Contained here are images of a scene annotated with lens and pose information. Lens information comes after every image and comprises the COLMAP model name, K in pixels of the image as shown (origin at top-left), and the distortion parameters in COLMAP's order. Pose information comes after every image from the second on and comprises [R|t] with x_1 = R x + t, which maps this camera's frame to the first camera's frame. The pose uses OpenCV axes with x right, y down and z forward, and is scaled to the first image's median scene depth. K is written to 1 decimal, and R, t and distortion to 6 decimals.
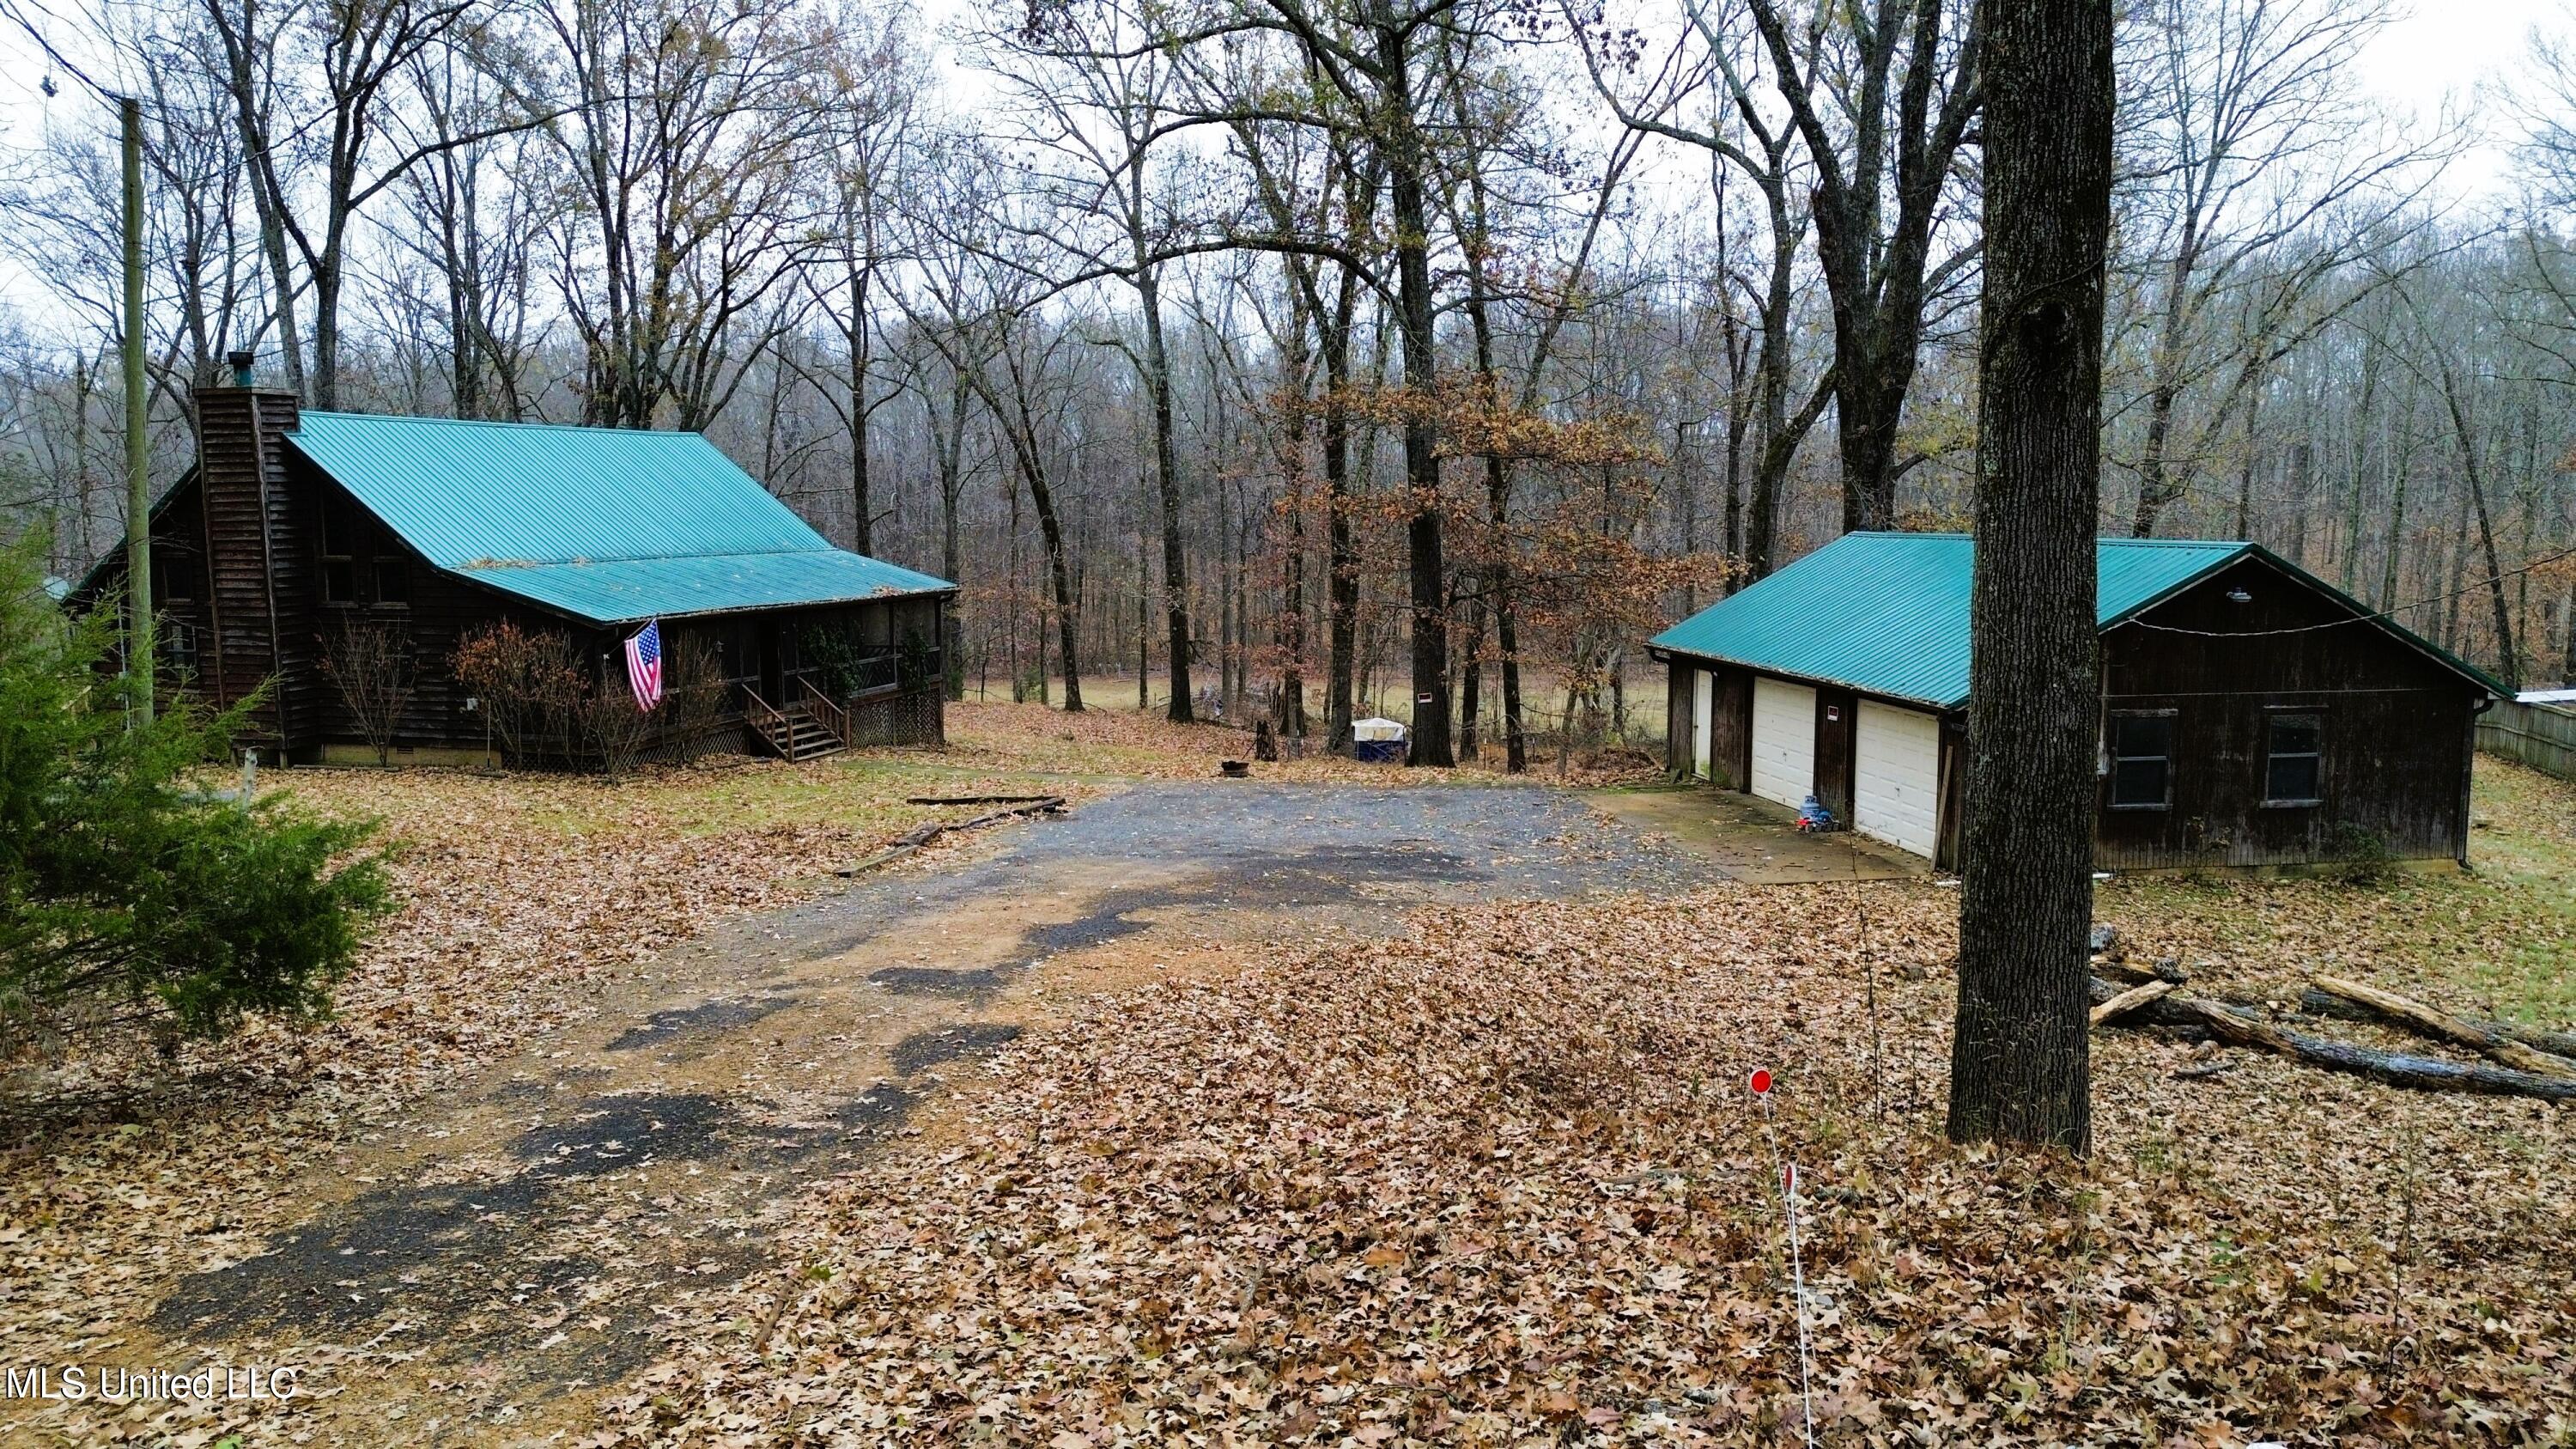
lens RADIAL K [[1649.9, 0, 1288.0], [0, 1649.9, 724.5], [0, 0, 1]] dist [0.024350, -0.042283]
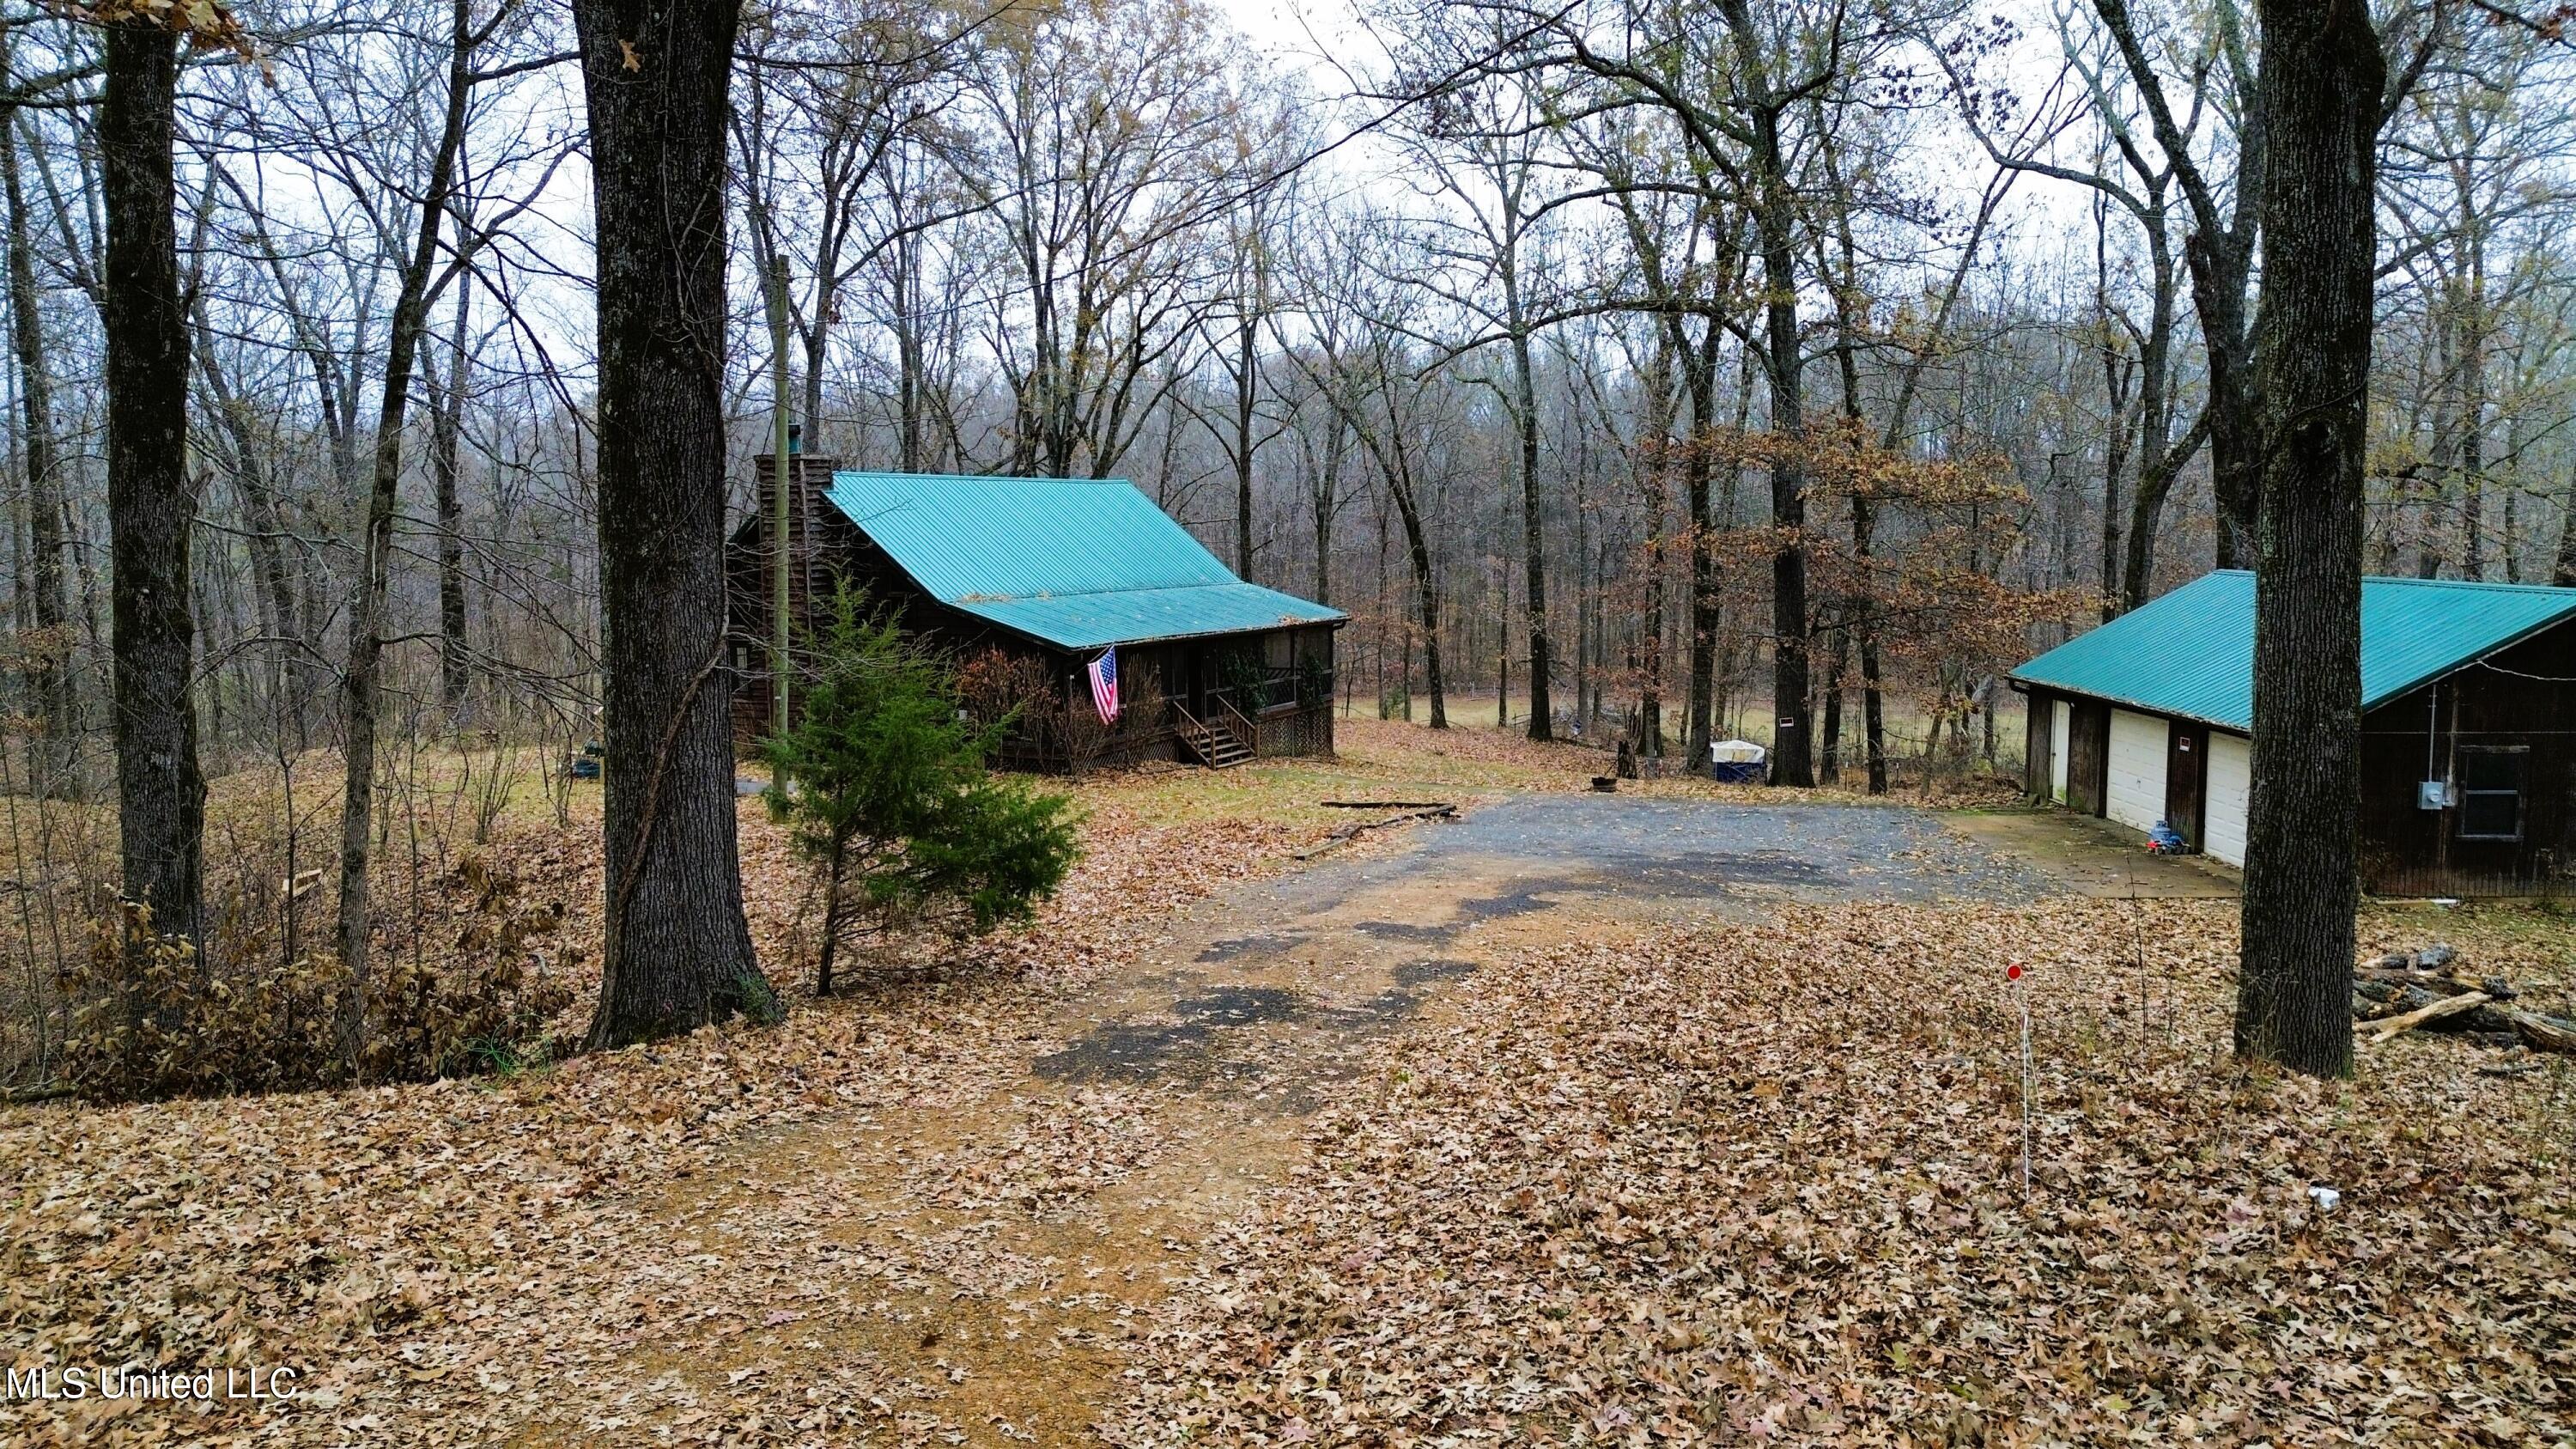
lens RADIAL K [[1649.9, 0, 1288.0], [0, 1649.9, 724.5], [0, 0, 1]] dist [0.024350, -0.042283]
pose [[0.978329, 0.016837, -0.206370, -0.011982], [-0.018966, 0.999785, -0.008339, 0.000353], [0.206185, 0.012073, 0.978439, -0.112771]]
